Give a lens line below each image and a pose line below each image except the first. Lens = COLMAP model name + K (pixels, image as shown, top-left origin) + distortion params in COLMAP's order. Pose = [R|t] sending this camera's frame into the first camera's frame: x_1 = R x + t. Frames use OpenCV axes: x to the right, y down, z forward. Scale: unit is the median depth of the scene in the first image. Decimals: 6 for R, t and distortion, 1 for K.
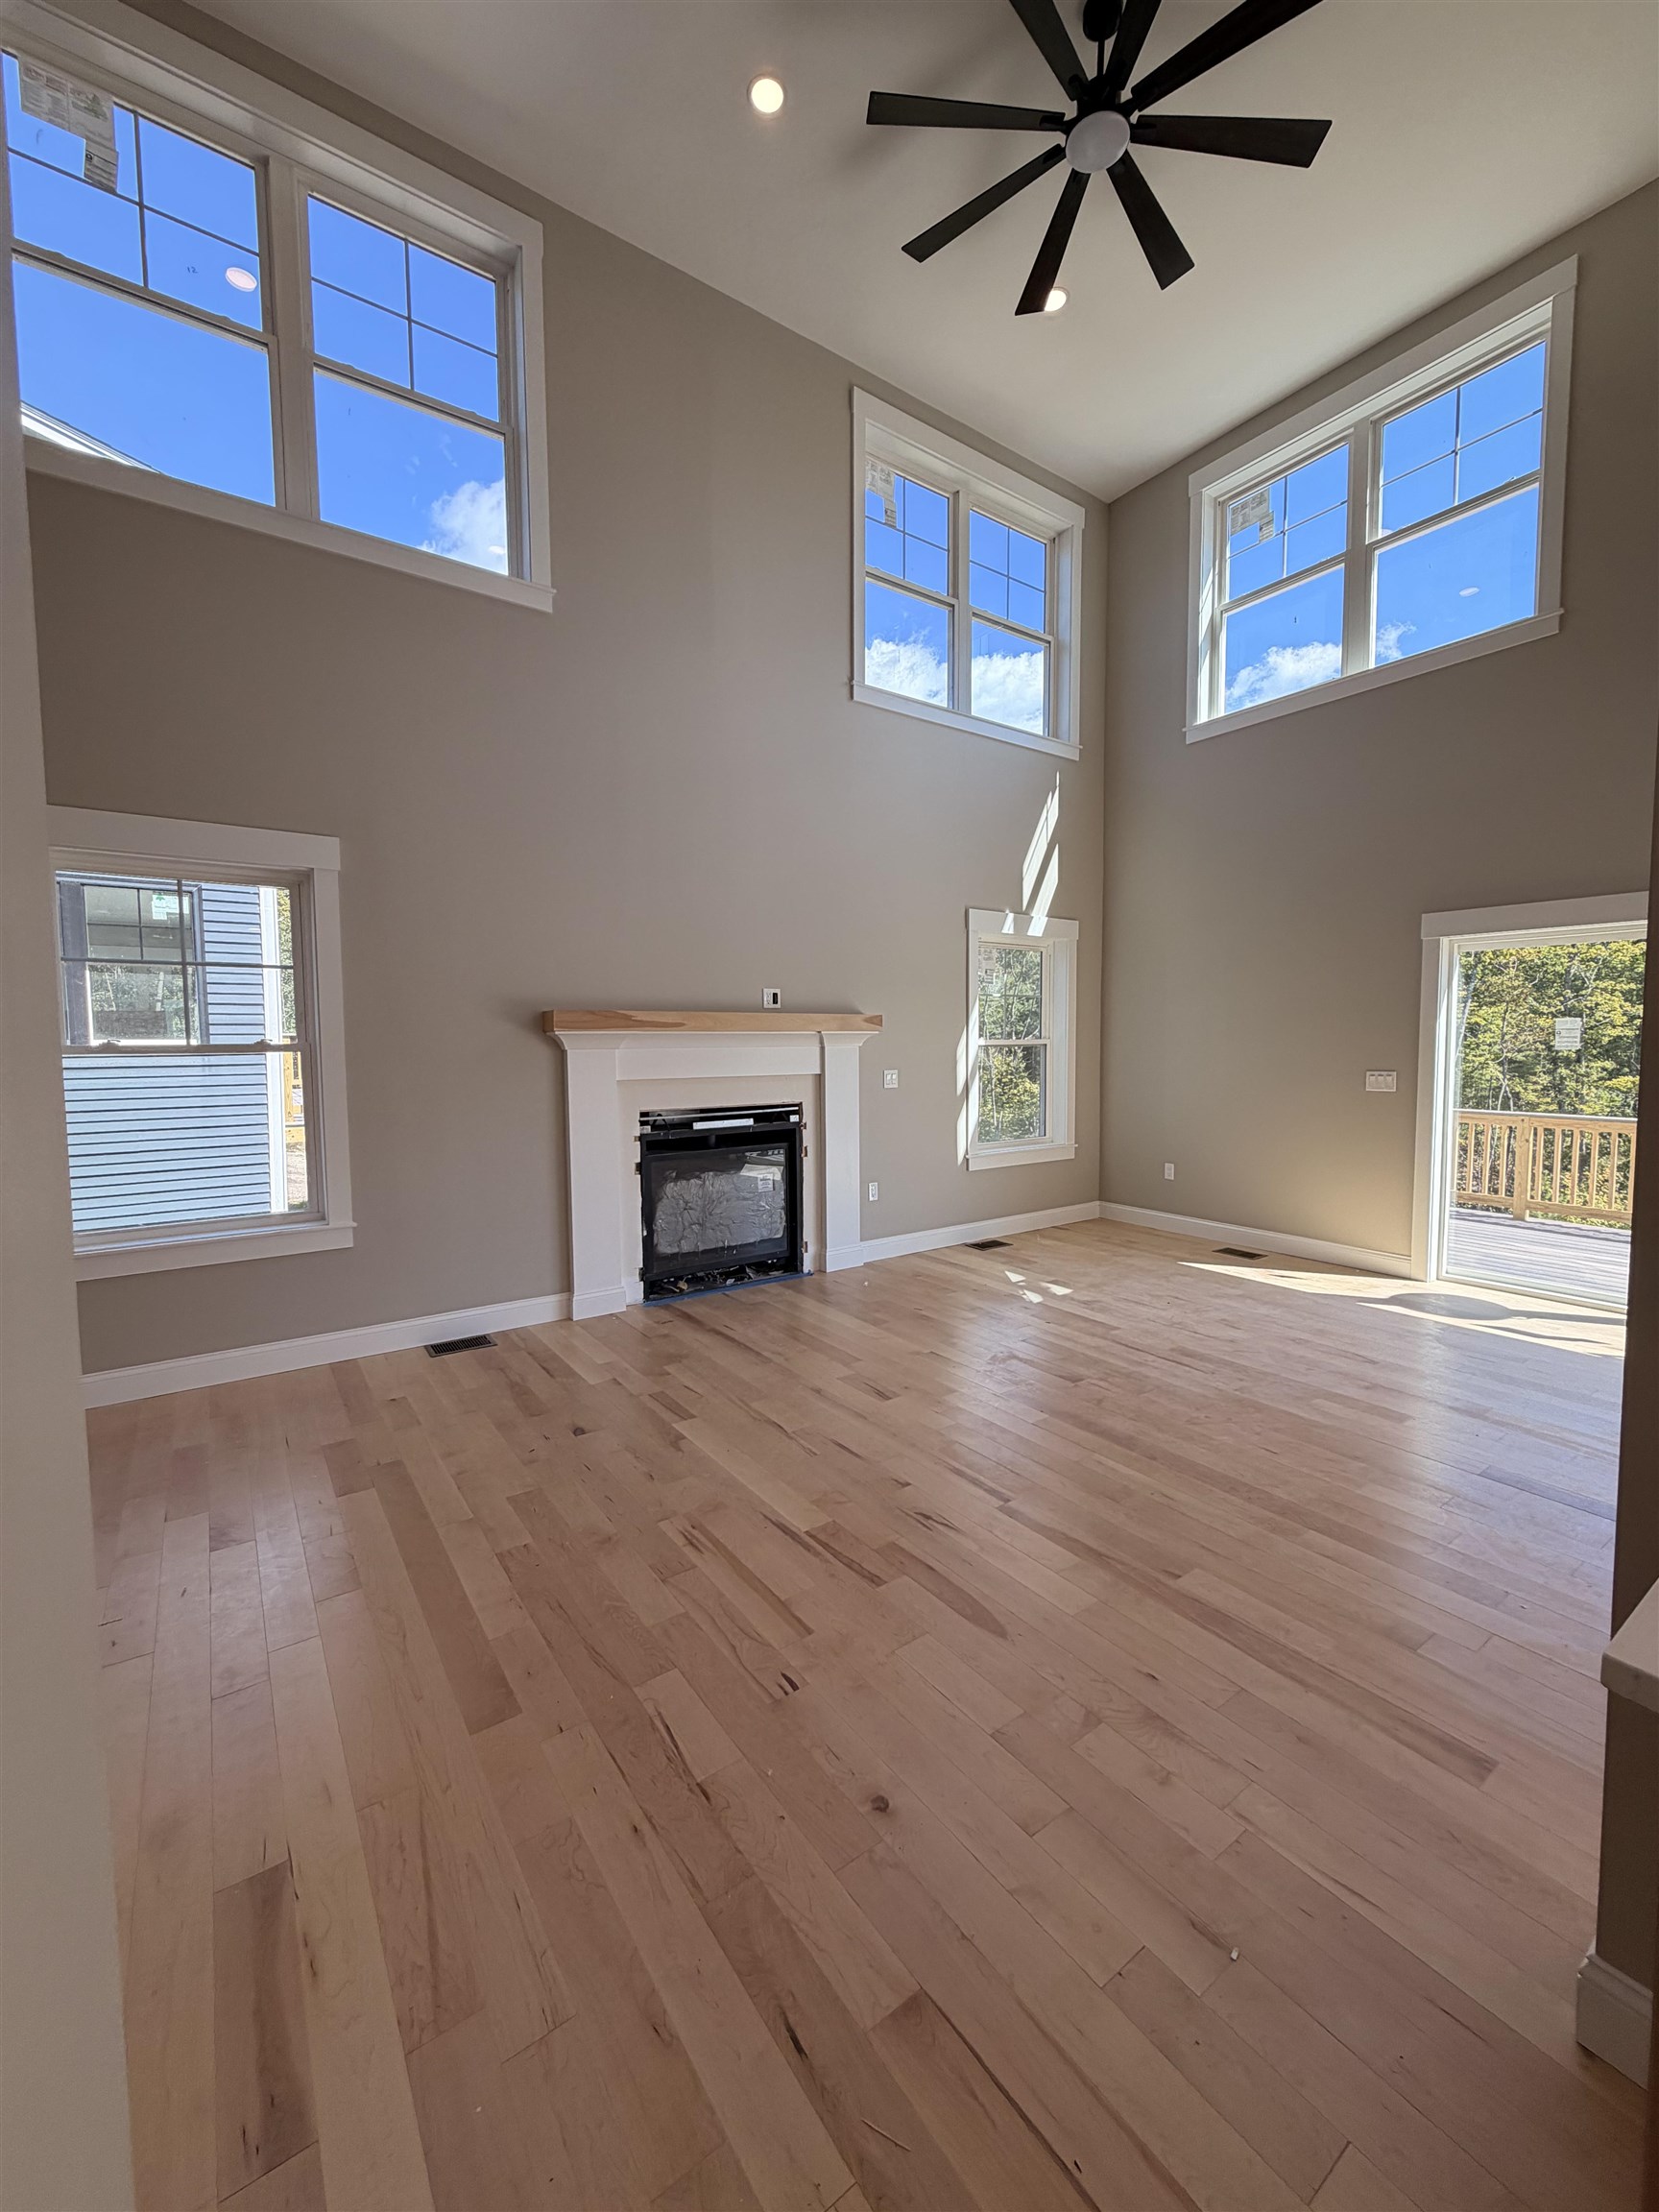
lens RADIAL K [[882.2, 0, 819.4], [0, 882.2, 1107.3], [0, 0, 1]] dist [0.000027, -0.000139]
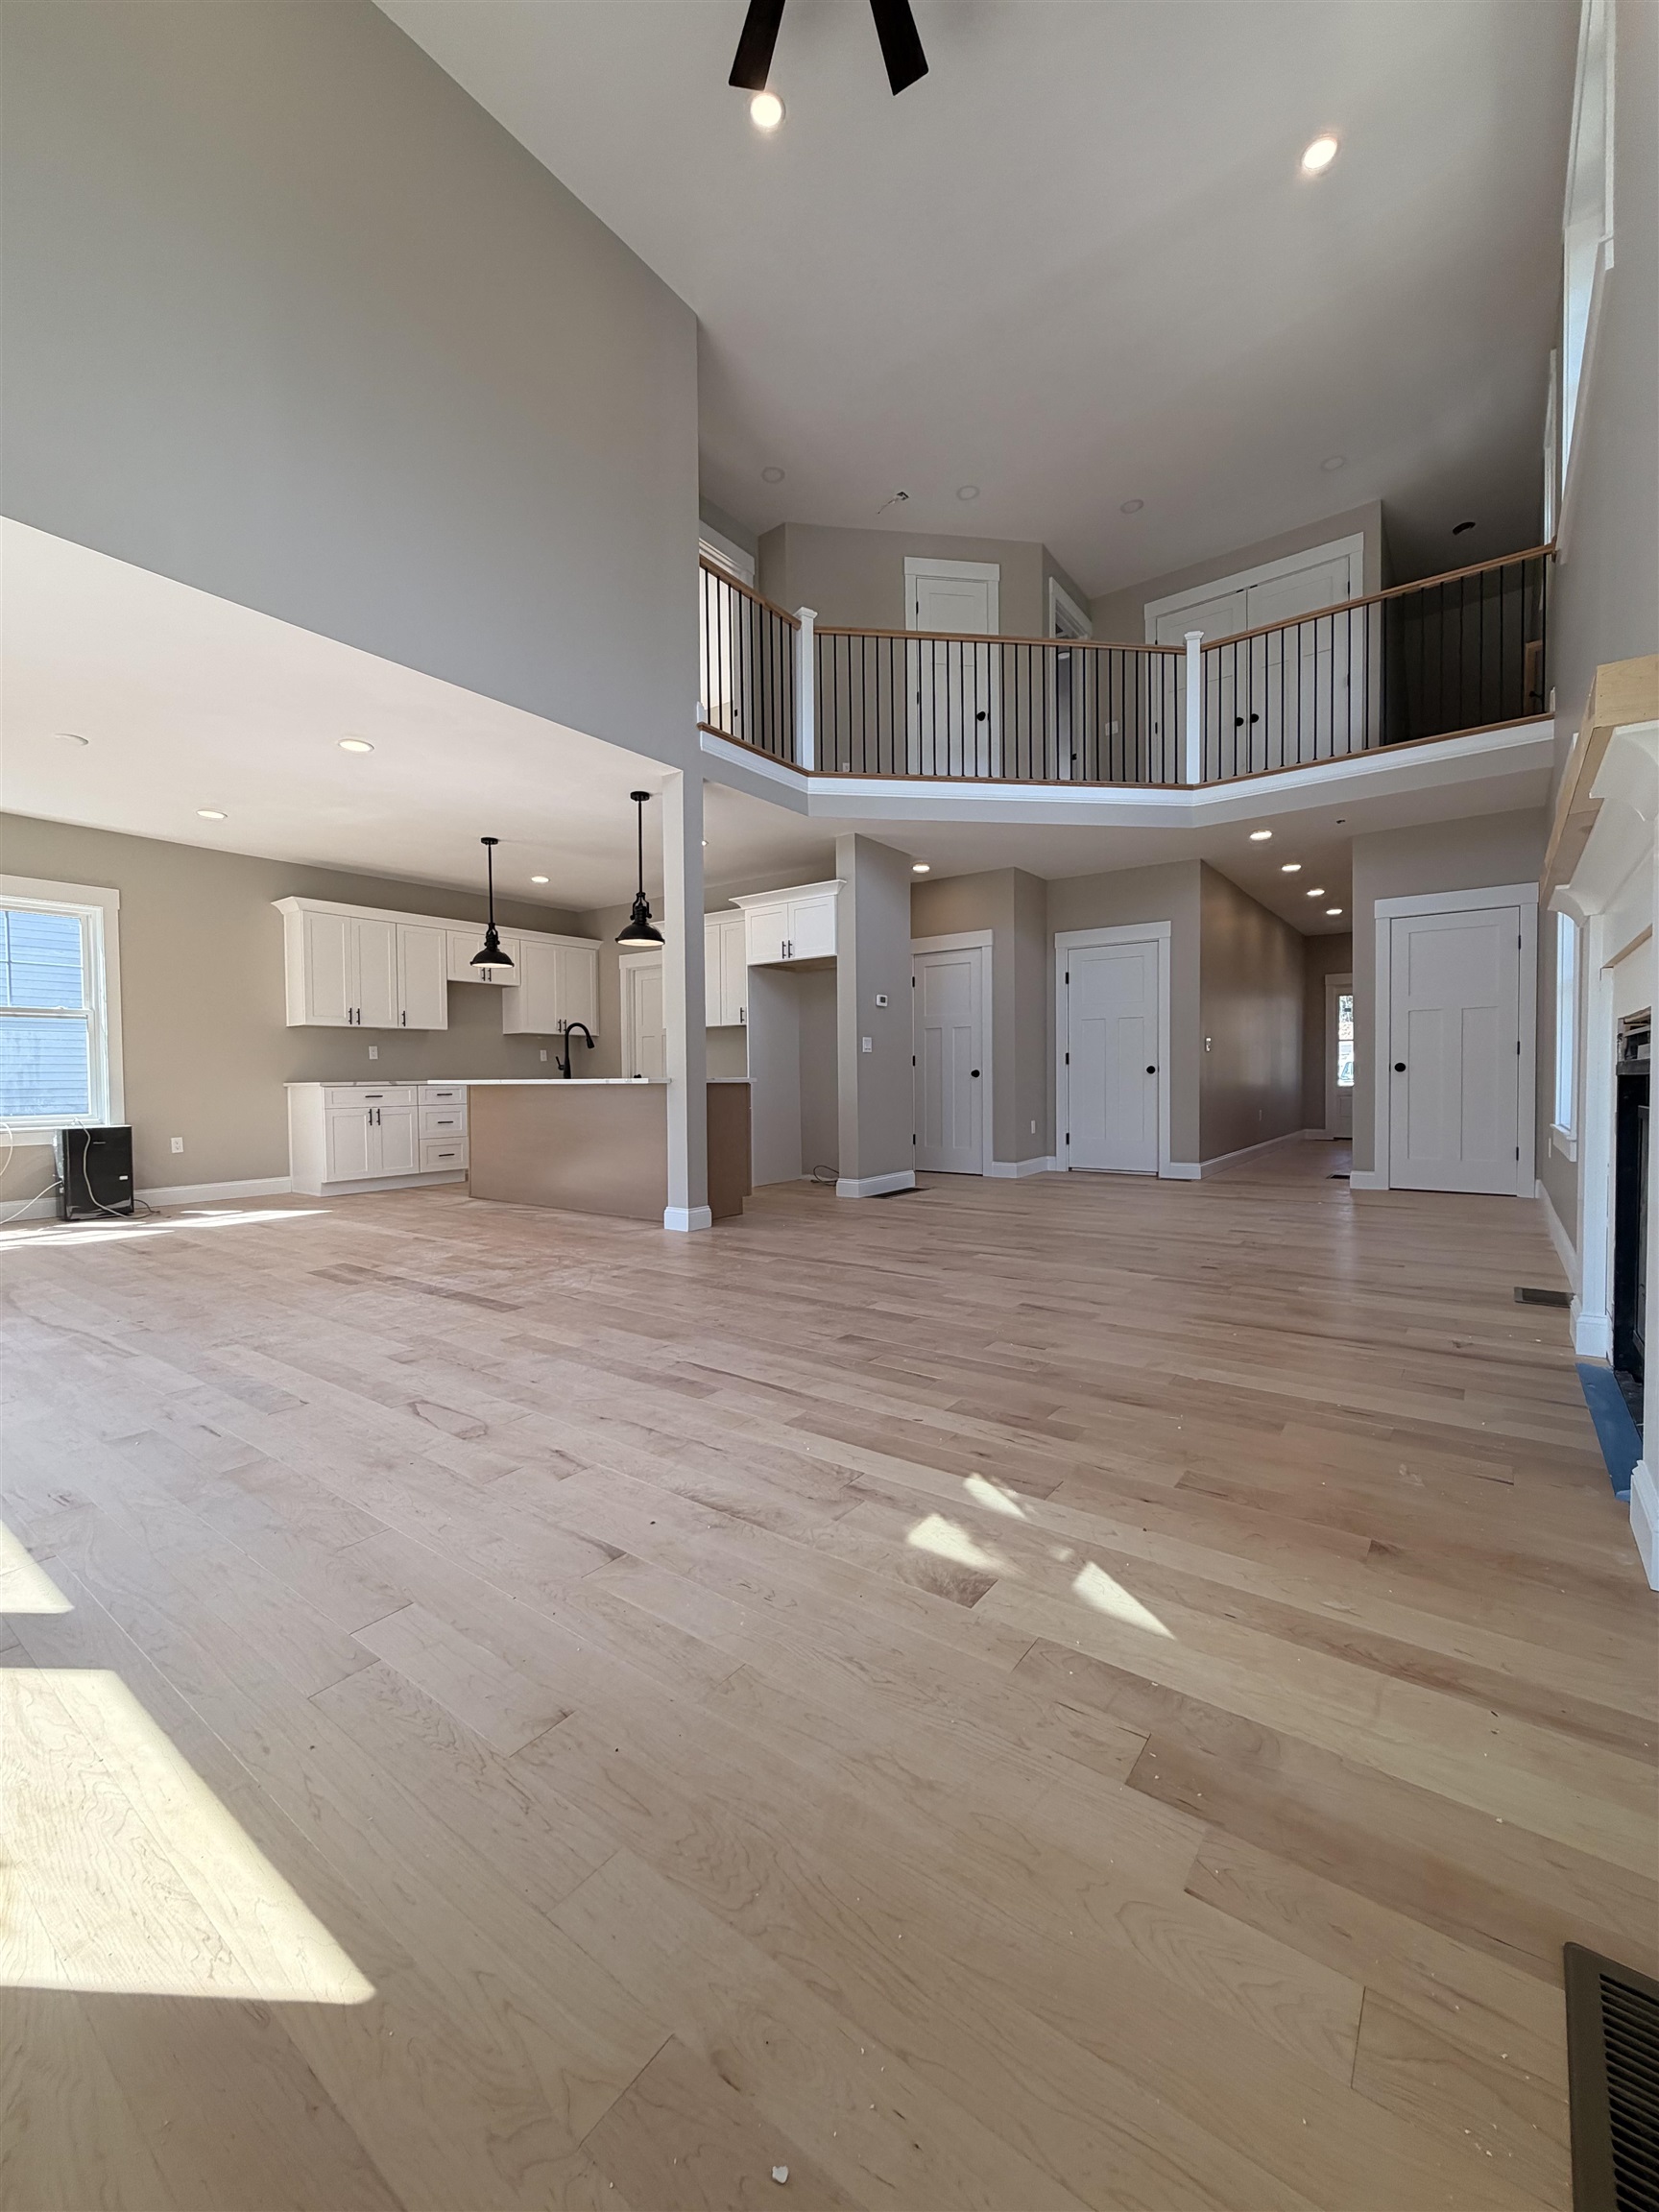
lens RADIAL K [[882.2, 0, 828.7], [0, 882.2, 1102.5], [0, 0, 1]] dist [0.000027, -0.000139]
pose [[-0.947133, 0.024439, -0.319910, 0.512327], [-0.007552, 0.995120, 0.098380, 0.006294], [0.320754, 0.095595, -0.942326, 1.583789]]
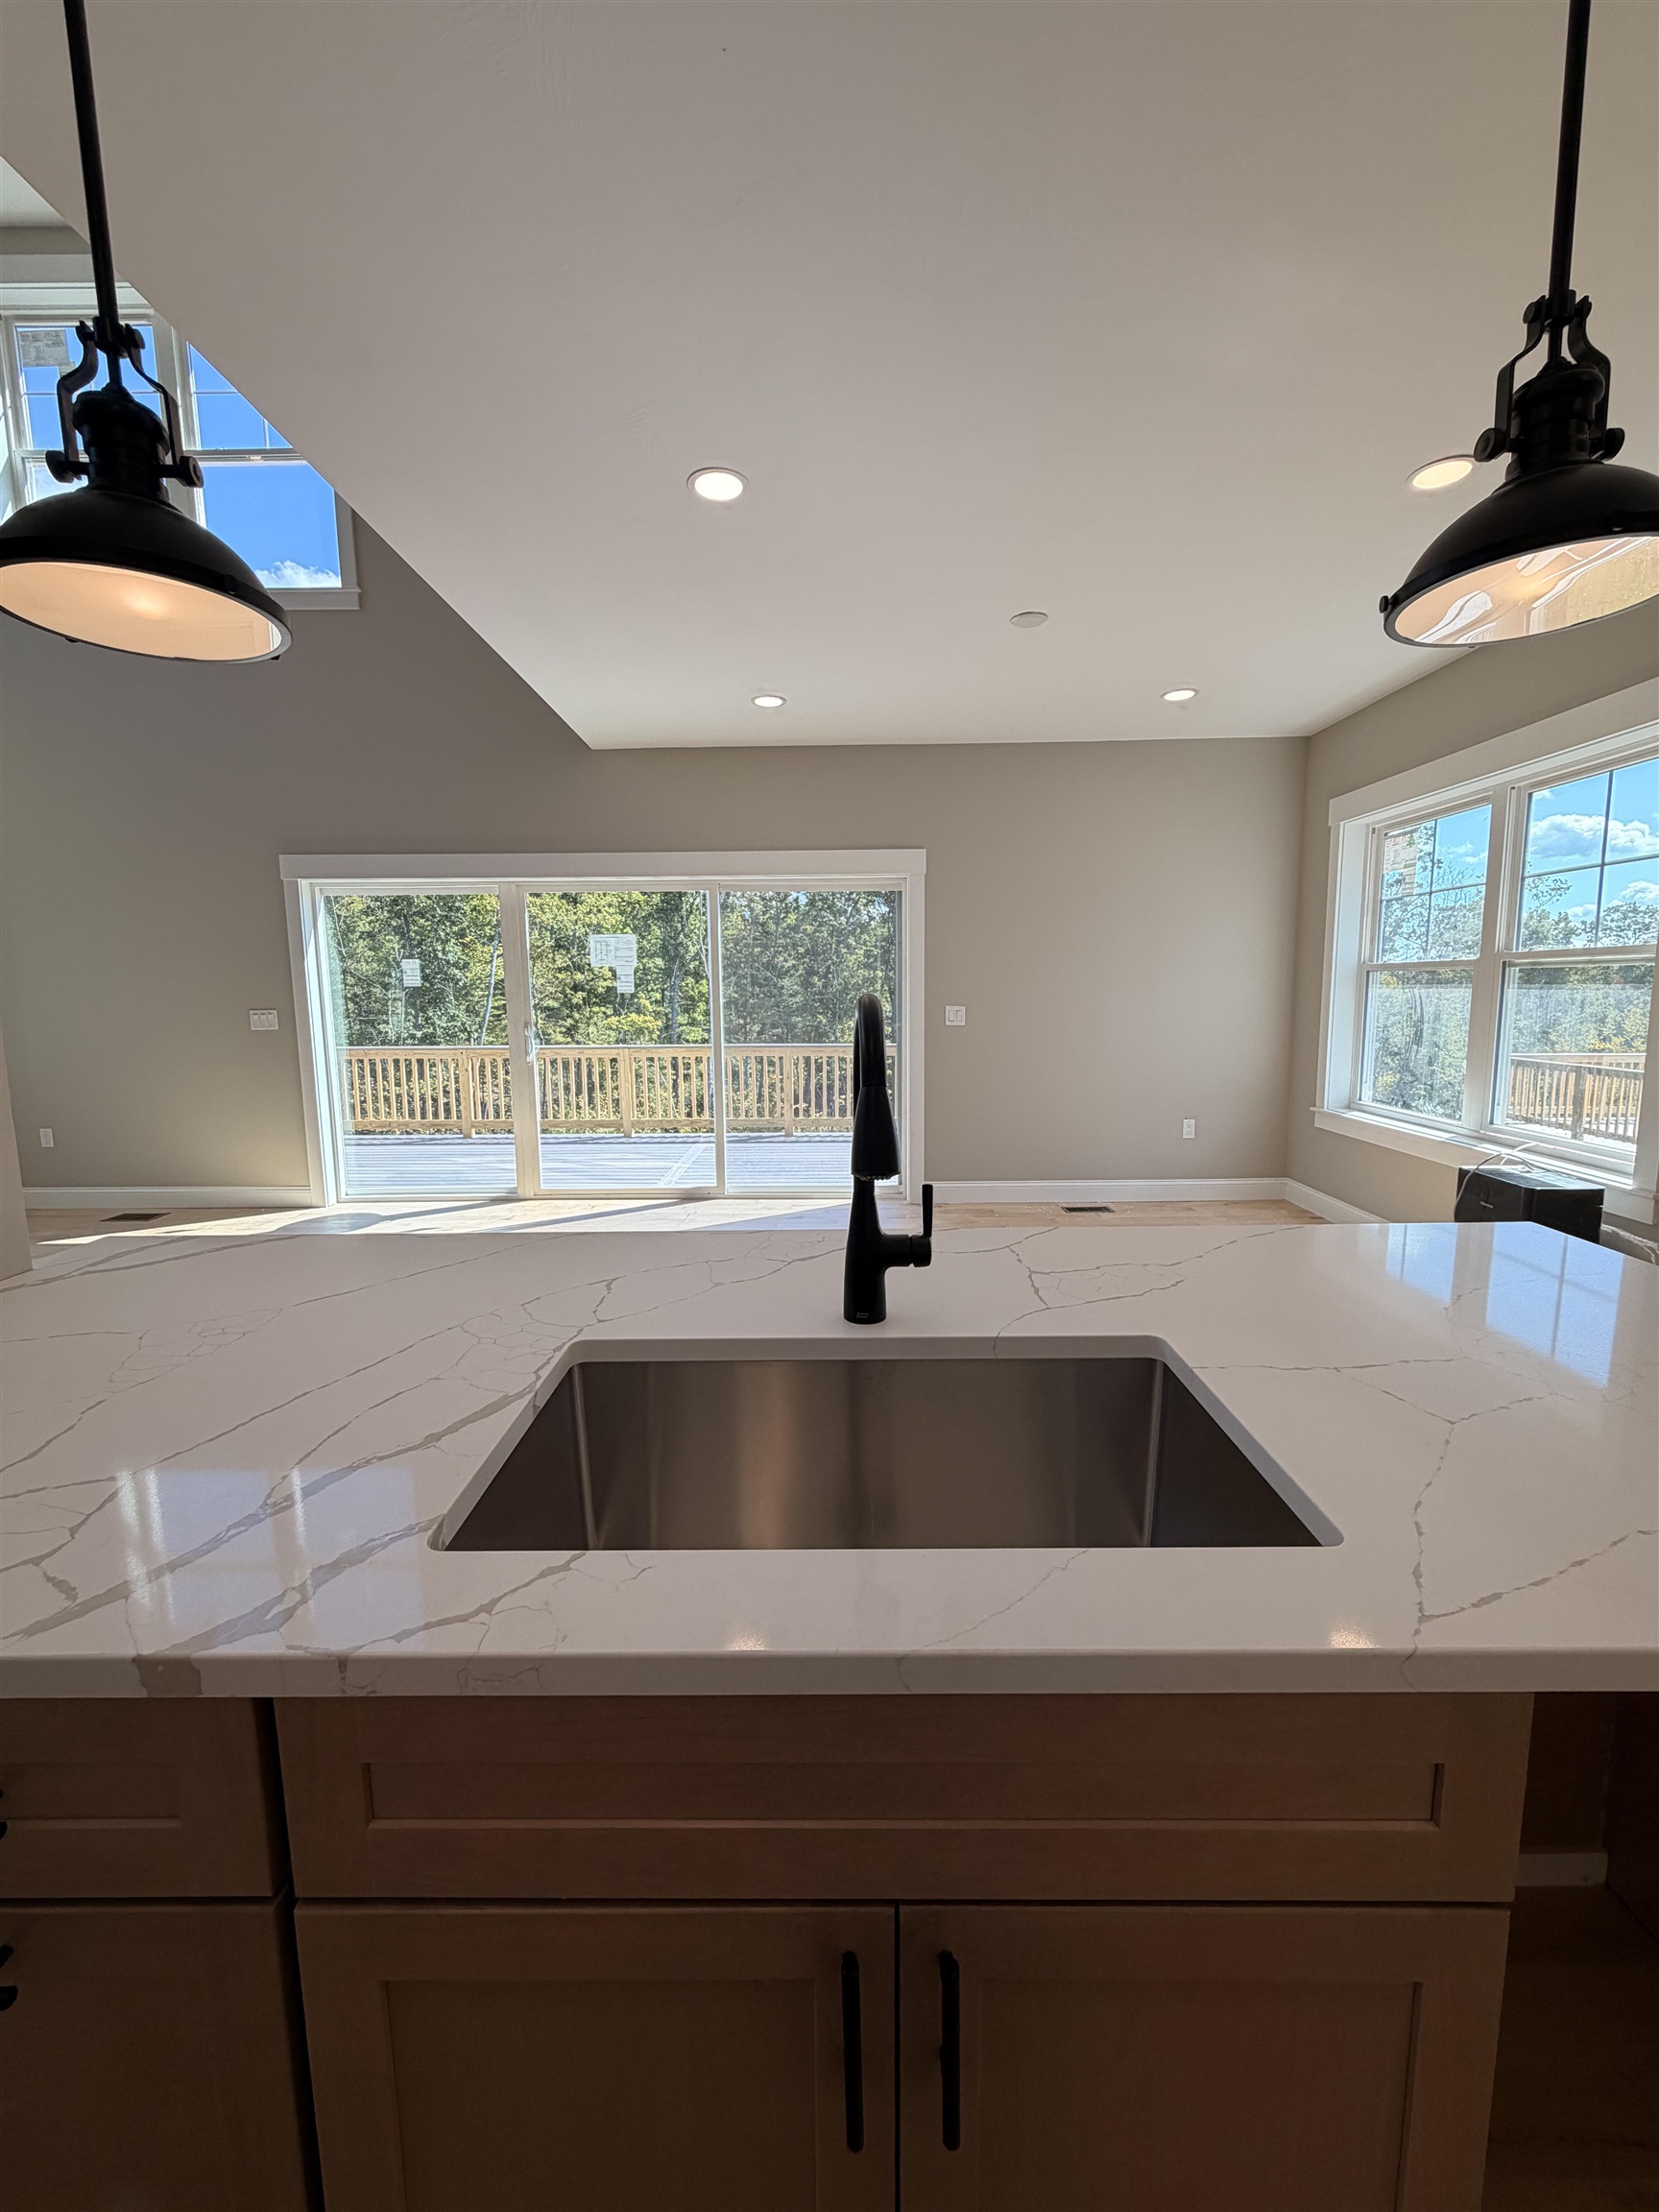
lens RADIAL K [[882.2, 0, 831.1], [0, 882.2, 1102.0], [0, 0, 1]] dist [0.000027, -0.000139]
pose [[0.572716, -0.104219, 0.813102, 0.208900], [0.065294, 0.994534, 0.081484, 0.027884], [-0.817150, 0.006424, 0.576390, -0.125010]]
